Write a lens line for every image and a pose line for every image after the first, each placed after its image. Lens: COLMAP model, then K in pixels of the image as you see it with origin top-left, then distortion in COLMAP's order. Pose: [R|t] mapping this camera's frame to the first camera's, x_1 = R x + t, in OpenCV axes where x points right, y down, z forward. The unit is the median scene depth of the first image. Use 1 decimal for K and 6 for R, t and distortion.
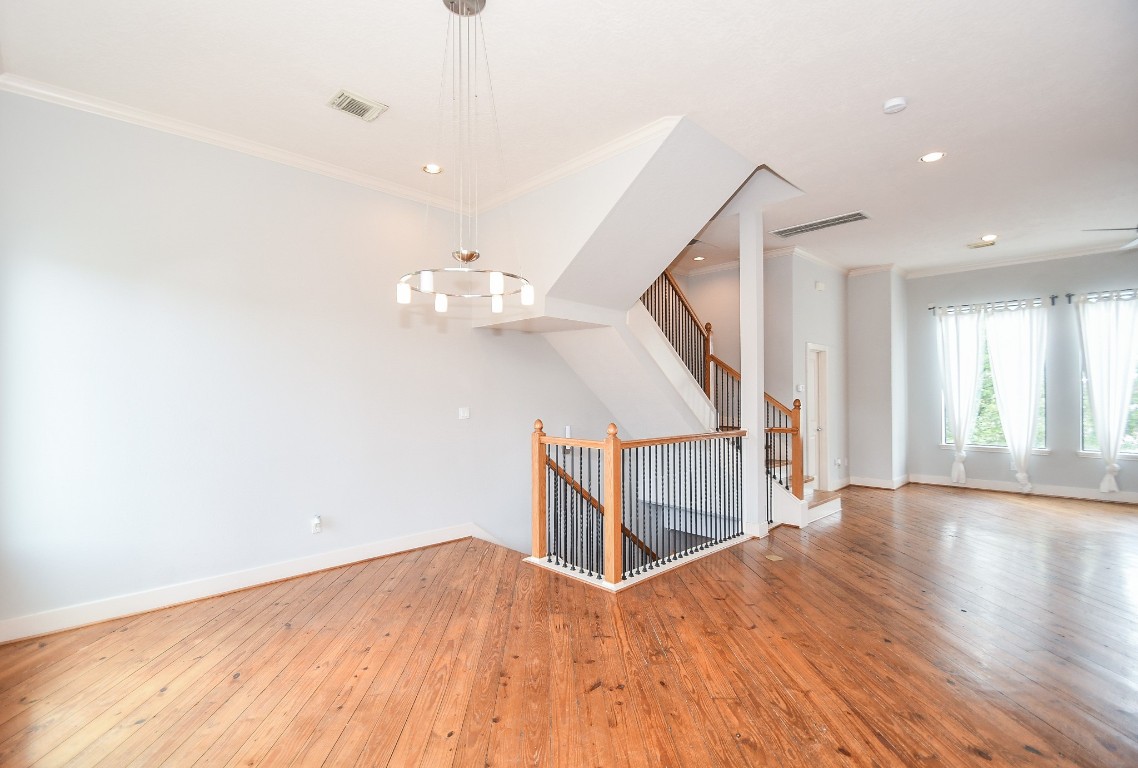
lens RADIAL K [[505.4, 0, 521.8], [0, 505.4, 391.2], [0, 0, 1]] dist [0.017611, -0.022632]
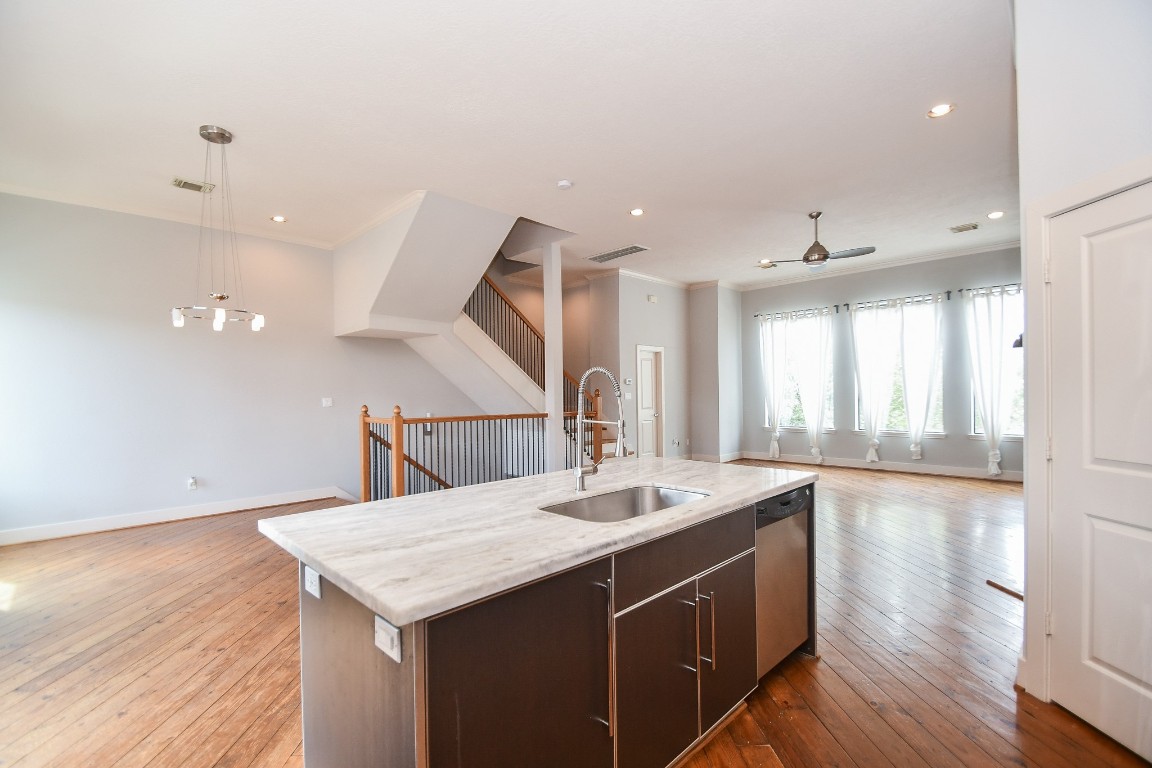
lens RADIAL K [[505.9, 0, 561.7], [0, 505.9, 395.0], [0, 0, 1]] dist [0.001635, -0.011728]
pose [[0.999468, -0.009863, 0.031096, 0.353907], [0.009618, 0.999922, 0.008029, 0.016499], [-0.031173, -0.007726, 0.999484, -0.246497]]
